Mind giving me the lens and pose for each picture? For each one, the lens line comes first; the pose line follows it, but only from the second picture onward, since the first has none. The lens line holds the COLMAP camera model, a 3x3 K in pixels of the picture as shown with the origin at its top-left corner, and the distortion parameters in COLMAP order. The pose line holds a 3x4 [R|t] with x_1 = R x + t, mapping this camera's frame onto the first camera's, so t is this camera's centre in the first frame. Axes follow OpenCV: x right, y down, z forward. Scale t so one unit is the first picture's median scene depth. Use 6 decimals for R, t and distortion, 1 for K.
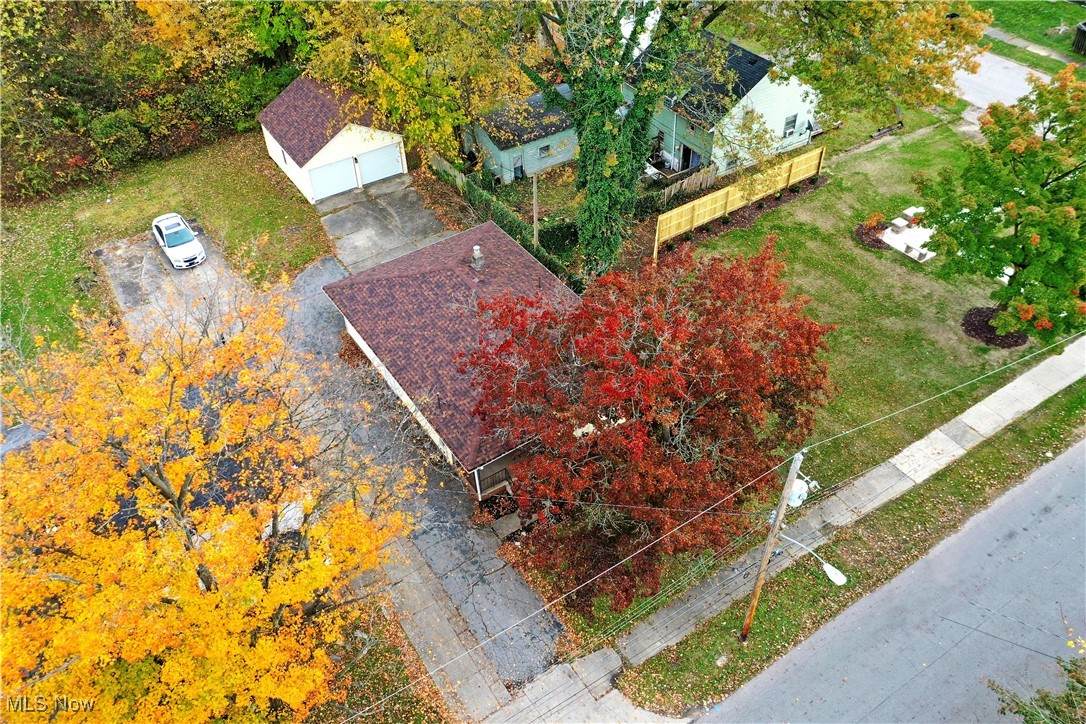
lens RADIAL K [[863.2, 0, 542.3], [0, 863.2, 356.8], [0, 0, 1]] dist [0.019742, -0.005303]
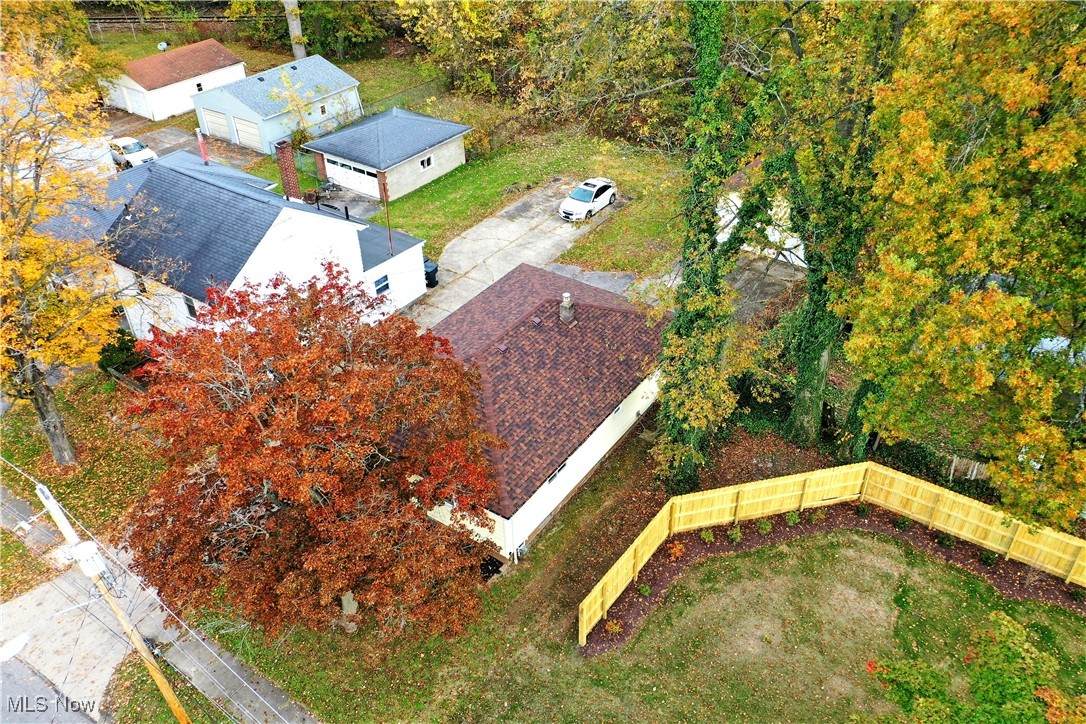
lens RADIAL K [[863.2, 0, 543.5], [0, 863.2, 359.4], [0, 0, 1]] dist [0.019742, -0.005303]
pose [[0.365572, 0.558433, -0.744654, 0.453007], [-0.621939, 0.741768, 0.250942, -0.212196], [0.692495, 0.371392, 0.618481, 0.351231]]
